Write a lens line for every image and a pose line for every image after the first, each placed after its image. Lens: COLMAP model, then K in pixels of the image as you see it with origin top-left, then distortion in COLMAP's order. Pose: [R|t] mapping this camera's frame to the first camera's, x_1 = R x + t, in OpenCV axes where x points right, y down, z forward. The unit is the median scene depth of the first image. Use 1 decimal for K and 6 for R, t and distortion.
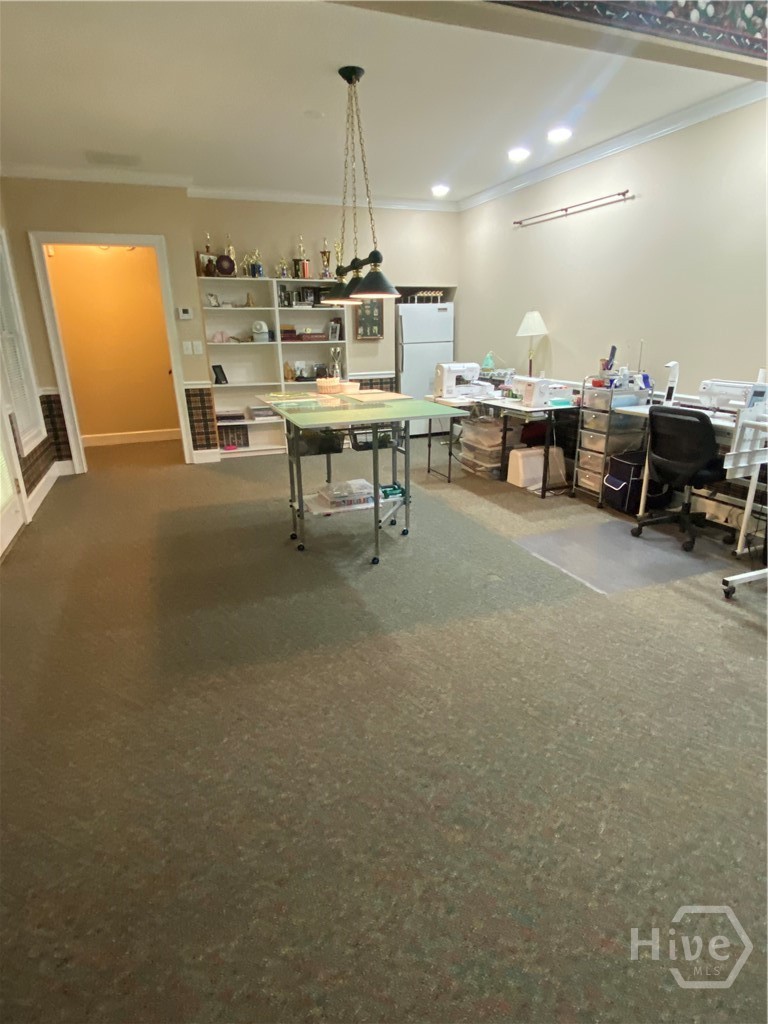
lens RADIAL K [[569.0, 0, 384.0], [0, 569.0, 512.0], [0, 0, 1]] dist [0.072028, -0.090720]
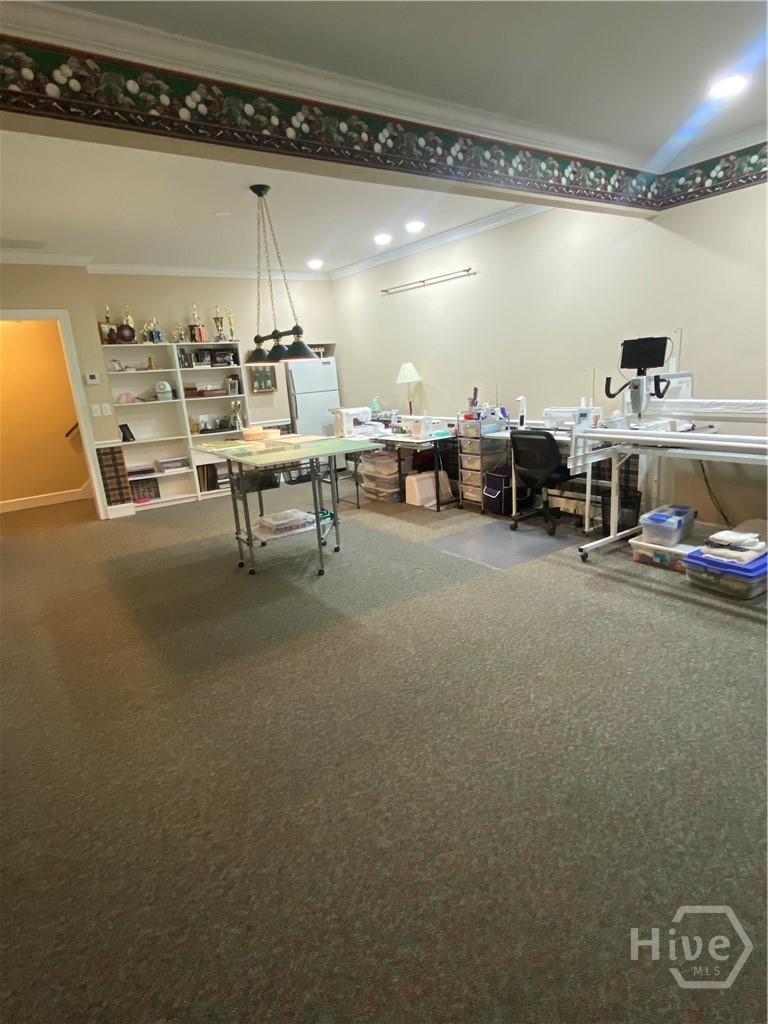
lens RADIAL K [[569.0, 0, 384.0], [0, 569.0, 512.0], [0, 0, 1]] dist [0.072028, -0.090720]
pose [[0.969866, -0.105992, 0.219377, -0.105551], [0.122109, 0.990627, -0.061220, 0.037932], [-0.210832, 0.086163, 0.973718, -0.165401]]
